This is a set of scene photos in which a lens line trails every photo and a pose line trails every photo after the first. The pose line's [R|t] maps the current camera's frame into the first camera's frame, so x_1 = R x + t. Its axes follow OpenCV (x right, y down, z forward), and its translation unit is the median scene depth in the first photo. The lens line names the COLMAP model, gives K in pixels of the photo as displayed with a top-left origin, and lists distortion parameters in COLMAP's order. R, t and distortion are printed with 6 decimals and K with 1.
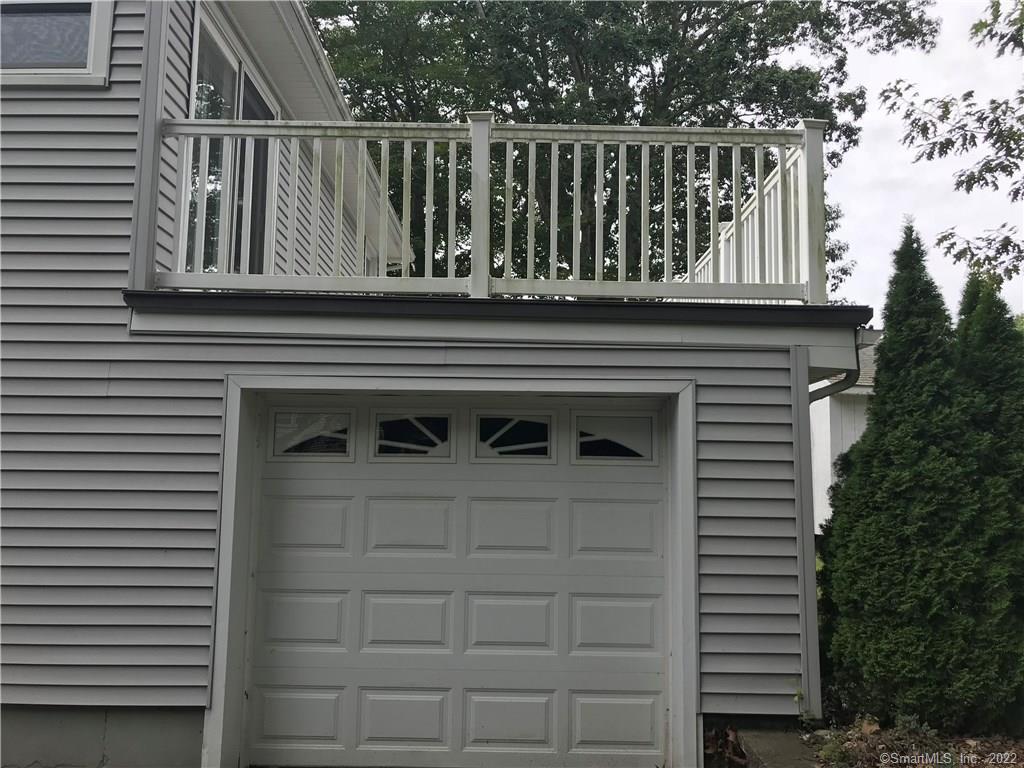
lens RADIAL K [[841.7, 0, 507.2], [0, 841.7, 374.4], [0, 0, 1]] dist [0.024131, -0.004521]
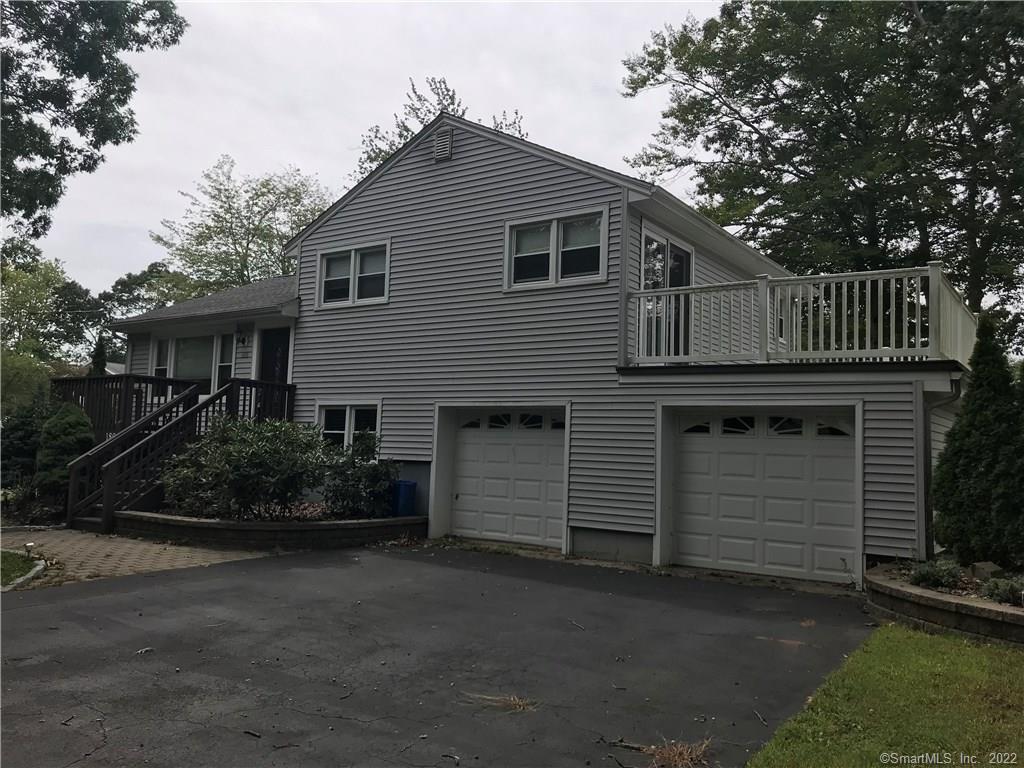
lens RADIAL K [[837.5, 0, 512.0], [0, 837.5, 382.2], [0, 0, 1]] dist [0.028339, -0.025671]
pose [[0.826641, -0.031696, -0.561837, 0.711109], [0.052080, 0.998437, 0.020300, -0.128189], [0.560315, -0.046041, 0.826999, -1.270945]]
